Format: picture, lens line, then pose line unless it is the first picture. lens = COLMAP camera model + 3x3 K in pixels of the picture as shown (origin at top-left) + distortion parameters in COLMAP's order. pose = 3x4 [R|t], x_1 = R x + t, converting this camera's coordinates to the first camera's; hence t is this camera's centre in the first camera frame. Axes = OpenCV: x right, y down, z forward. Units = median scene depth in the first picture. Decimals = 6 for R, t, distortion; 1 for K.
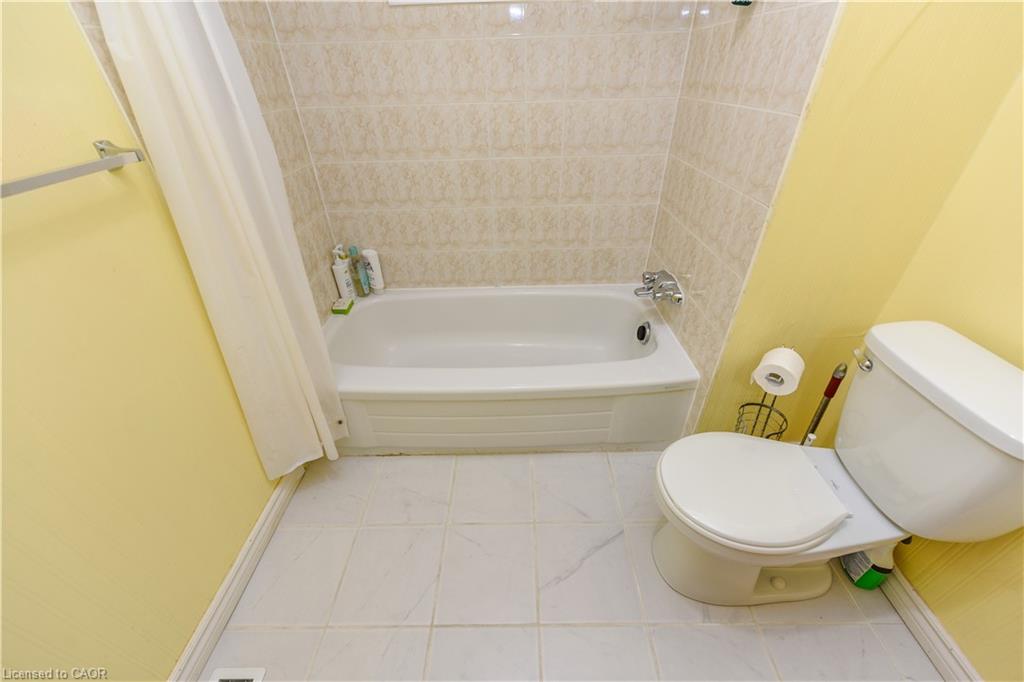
lens RADIAL K [[398.1, 0, 512.4], [0, 398.1, 341.8], [0, 0, 1]] dist [0.005799, -0.001437]
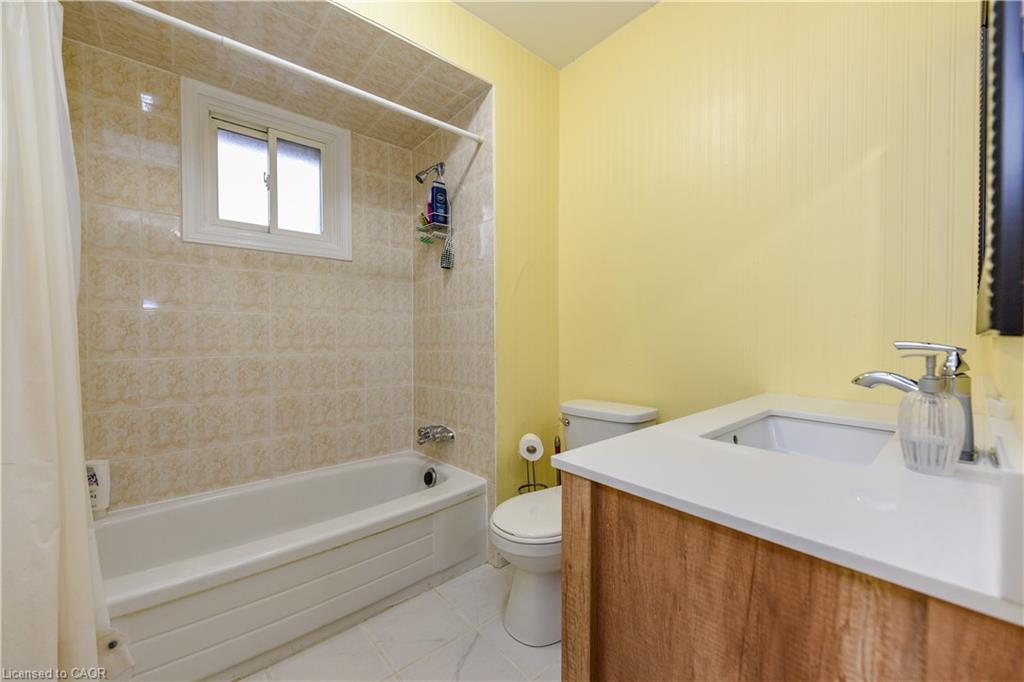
lens RADIAL K [[398.1, 0, 512.5], [0, 398.1, 342.7], [0, 0, 1]] dist [0.005799, -0.001437]
pose [[0.755918, 0.012043, 0.654556, -0.279066], [0.363106, 0.824235, -0.434501, 0.259588], [-0.544741, 0.566120, 0.618681, -0.109910]]
